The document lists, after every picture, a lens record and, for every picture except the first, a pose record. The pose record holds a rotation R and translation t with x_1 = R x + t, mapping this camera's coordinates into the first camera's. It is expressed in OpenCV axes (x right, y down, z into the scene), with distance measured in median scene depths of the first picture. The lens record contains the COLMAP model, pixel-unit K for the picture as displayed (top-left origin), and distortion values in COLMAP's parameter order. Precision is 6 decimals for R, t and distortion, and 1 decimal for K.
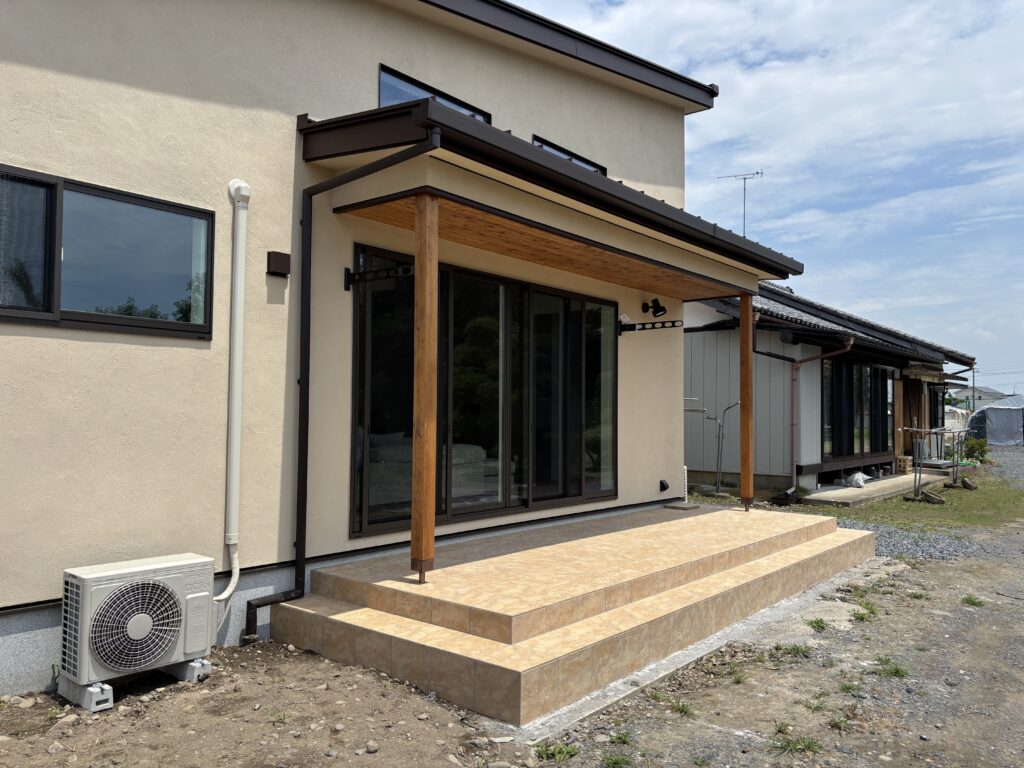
lens RADIAL K [[769.8, 0, 512.0], [0, 769.8, 384.0], [0, 0, 1]] dist [0.027348, -0.046058]
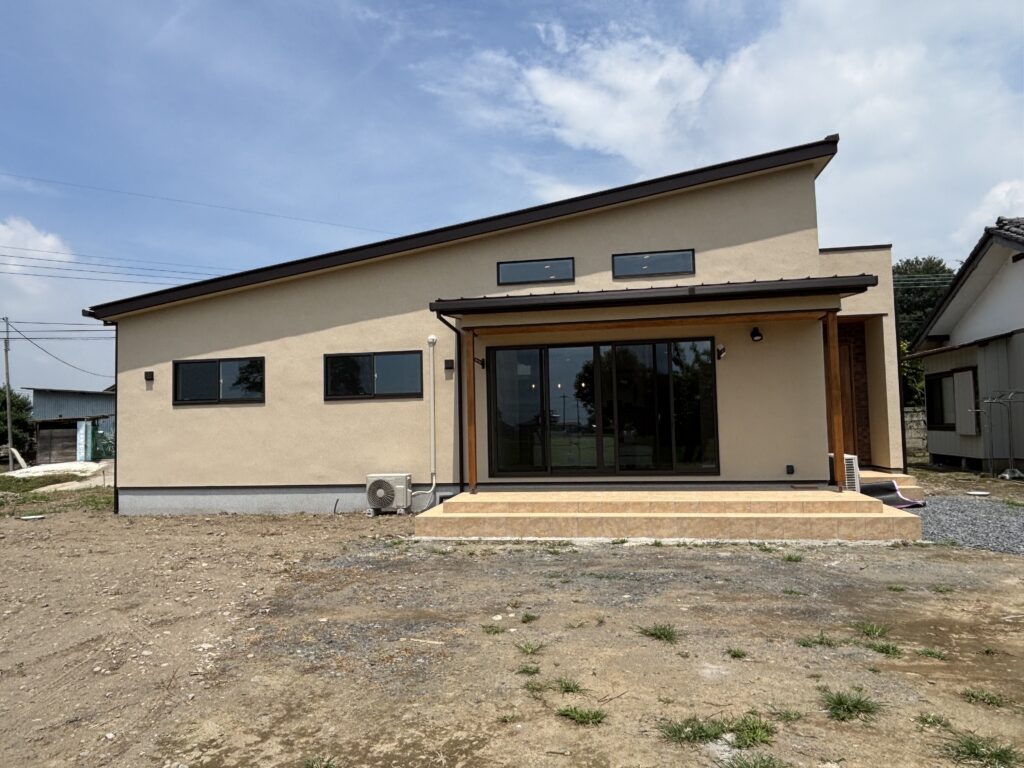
lens RADIAL K [[657.5, 0, 512.0], [0, 657.5, 384.0], [0, 0, 1]] dist [-0.000655, -0.000340]
pose [[0.500311, -0.076911, -0.862423, 1.660974], [0.062118, 0.996669, -0.052847, 0.034889], [0.863614, -0.027132, 0.503422, 0.100420]]
